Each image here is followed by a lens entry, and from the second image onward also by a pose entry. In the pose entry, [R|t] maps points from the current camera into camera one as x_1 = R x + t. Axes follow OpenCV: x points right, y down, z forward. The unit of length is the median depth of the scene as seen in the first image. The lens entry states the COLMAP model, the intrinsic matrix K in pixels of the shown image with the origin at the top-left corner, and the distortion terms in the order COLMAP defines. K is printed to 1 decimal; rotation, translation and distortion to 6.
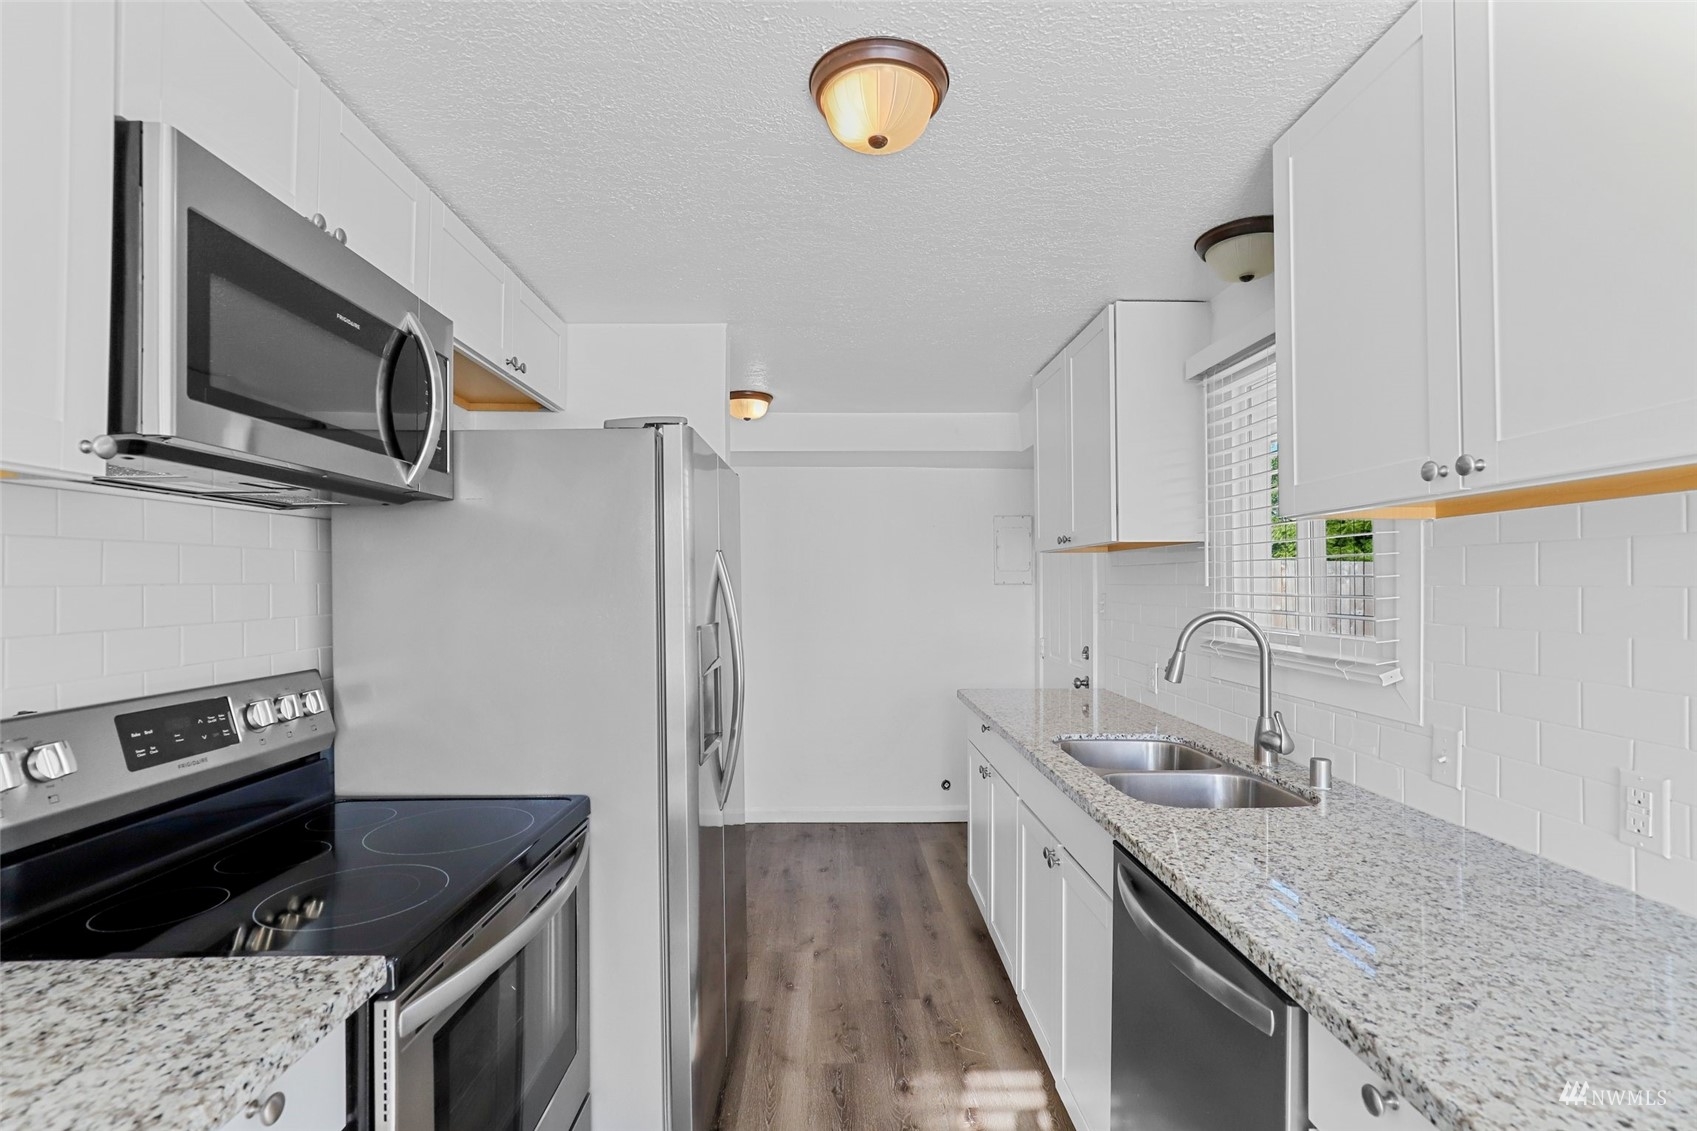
lens RADIAL K [[774.4, 0, 851.9], [0, 774.4, 573.6], [0, 0, 1]] dist [-0.000322, 0.003054]
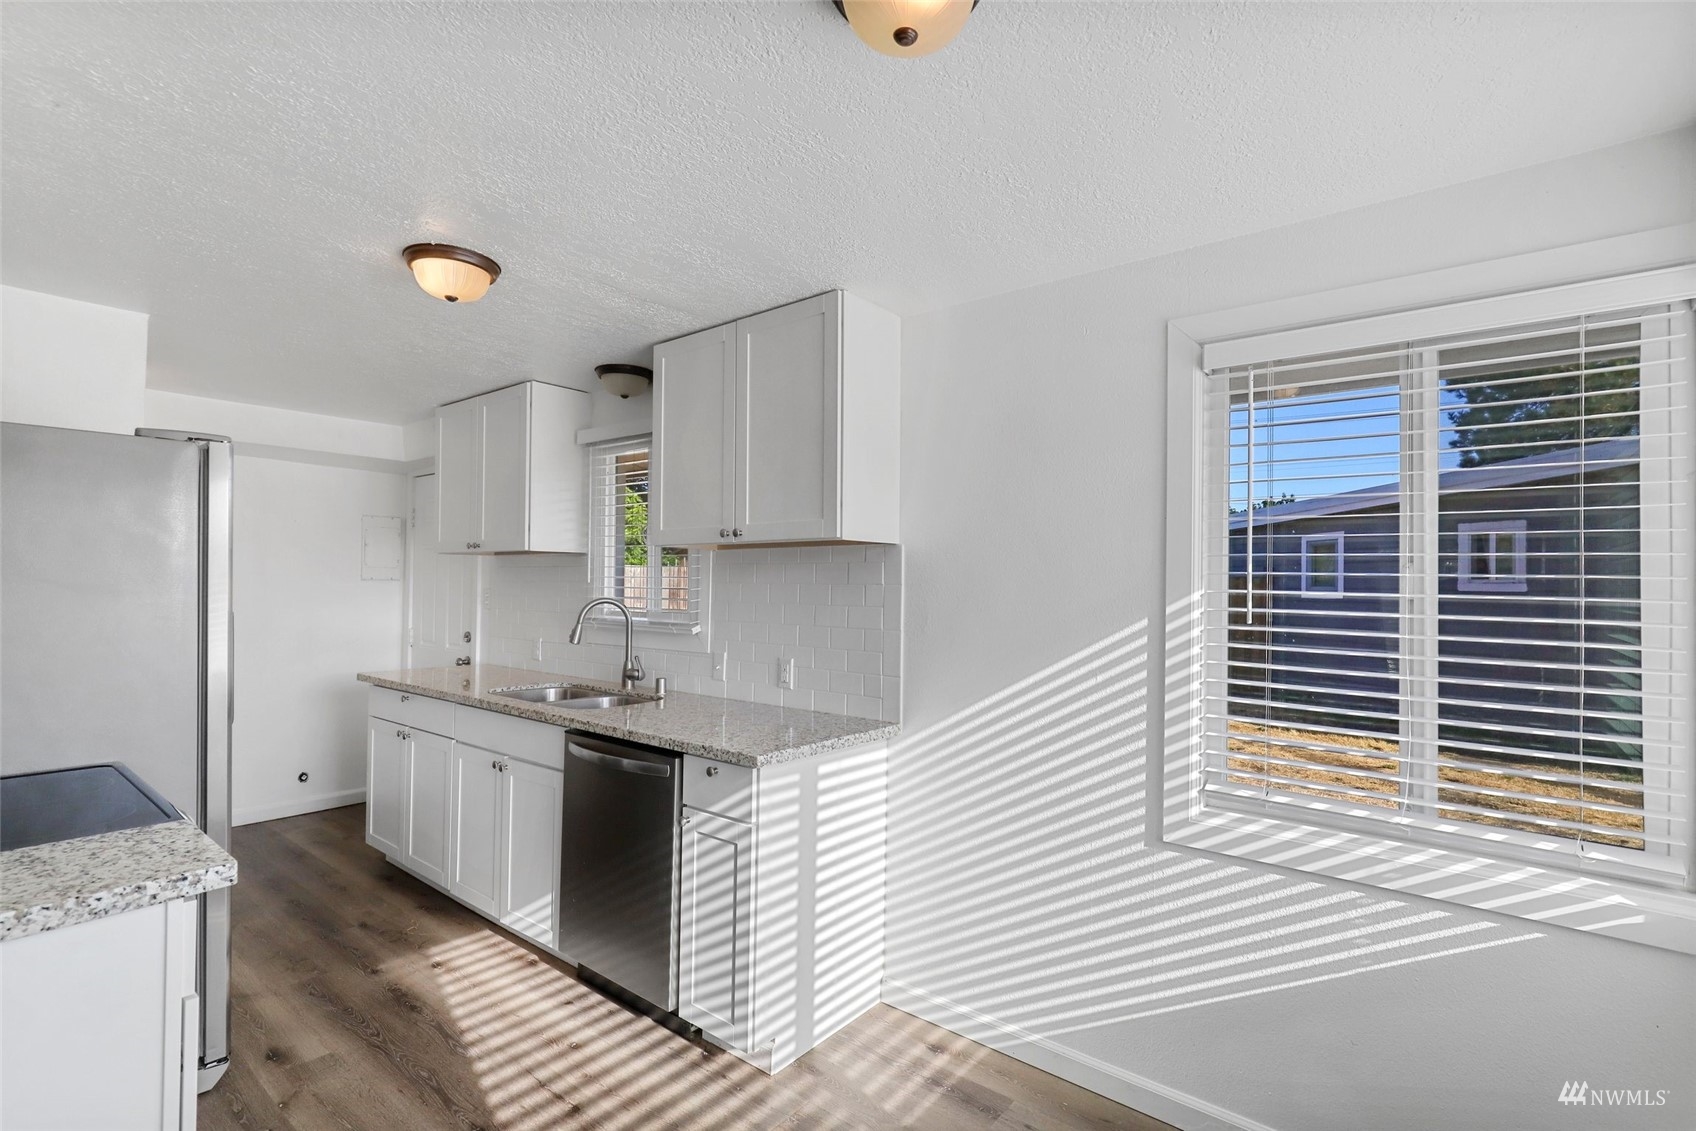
lens RADIAL K [[773.9, 0, 855.2], [0, 773.9, 569.2], [0, 0, 1]] dist [-0.000322, 0.003054]
pose [[0.642750, 0.022772, 0.765737, -0.529921], [-0.019181, 0.999723, -0.013630, 0.001436], [-0.765836, -0.005927, 0.643009, -0.544827]]
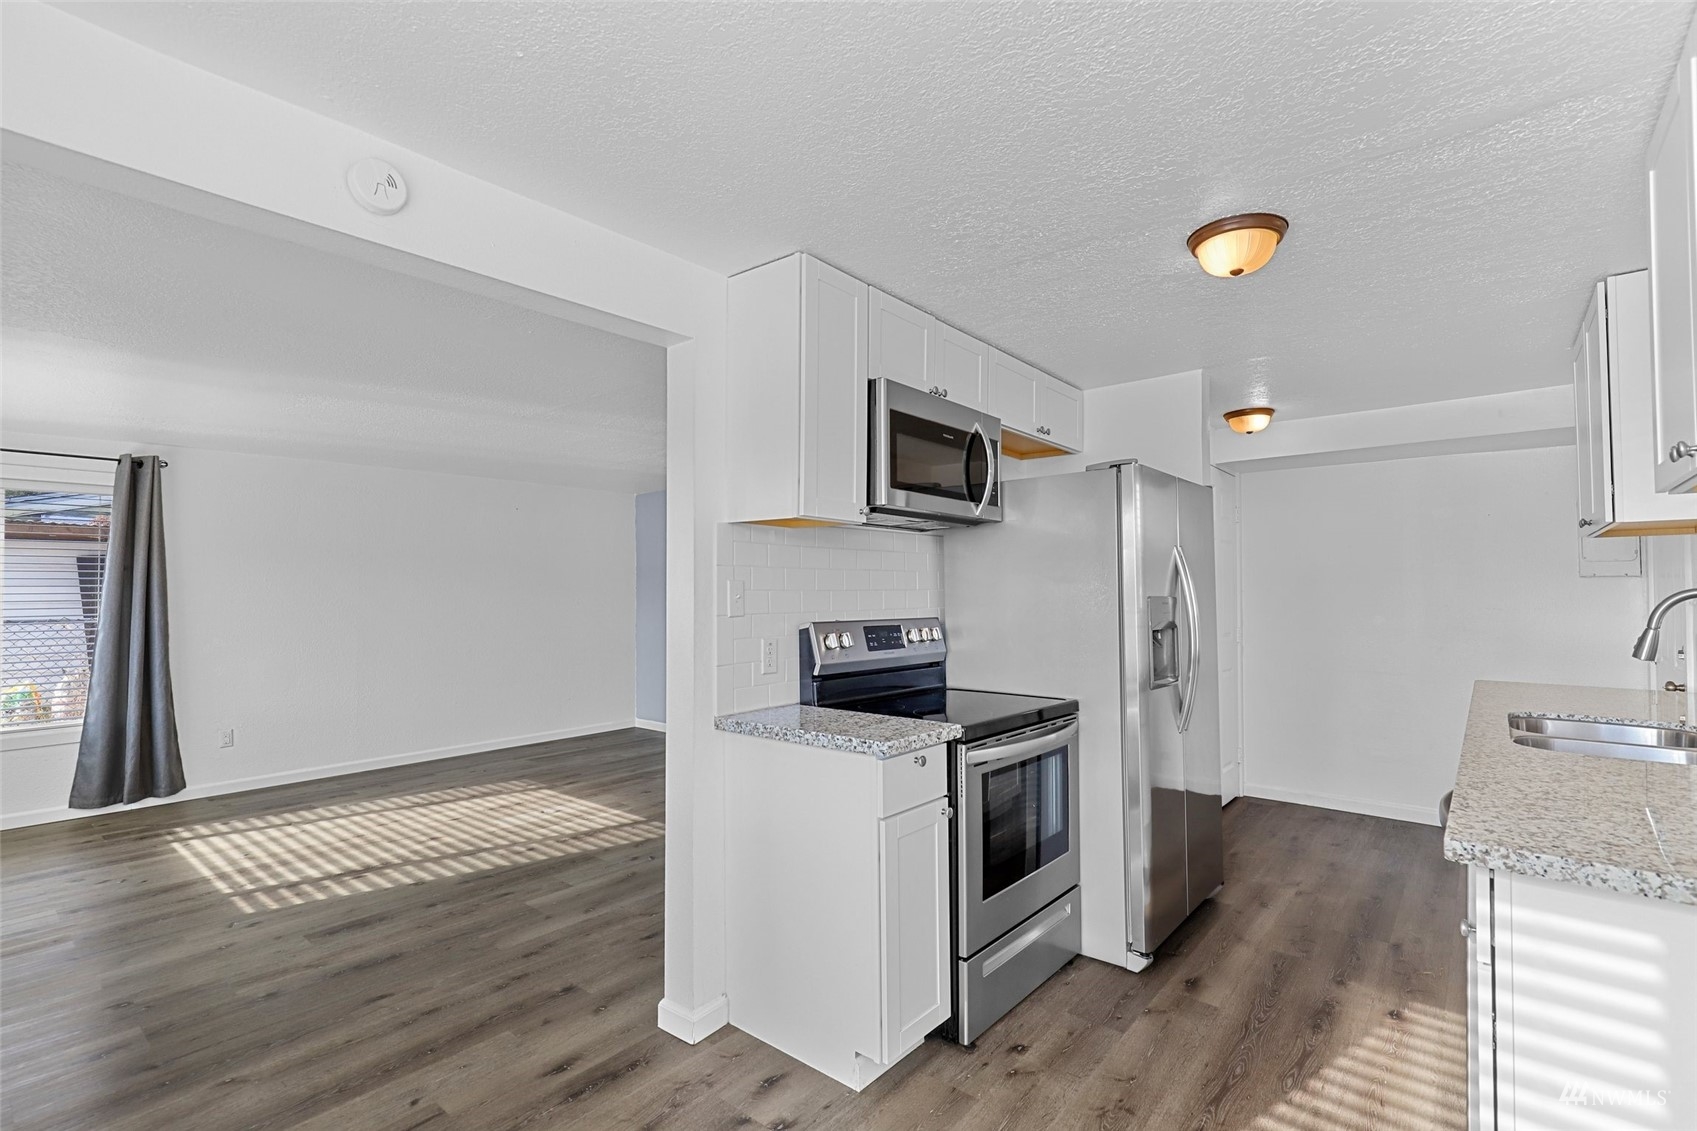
lens RADIAL K [[774.4, 0, 838.8], [0, 774.4, 569.8], [0, 0, 1]] dist [-0.000322, 0.003054]
pose [[0.740589, -0.017325, -0.671735, 0.390248], [0.005949, 0.999797, -0.019227, 0.045040], [0.671932, 0.010243, 0.740542, -0.544016]]
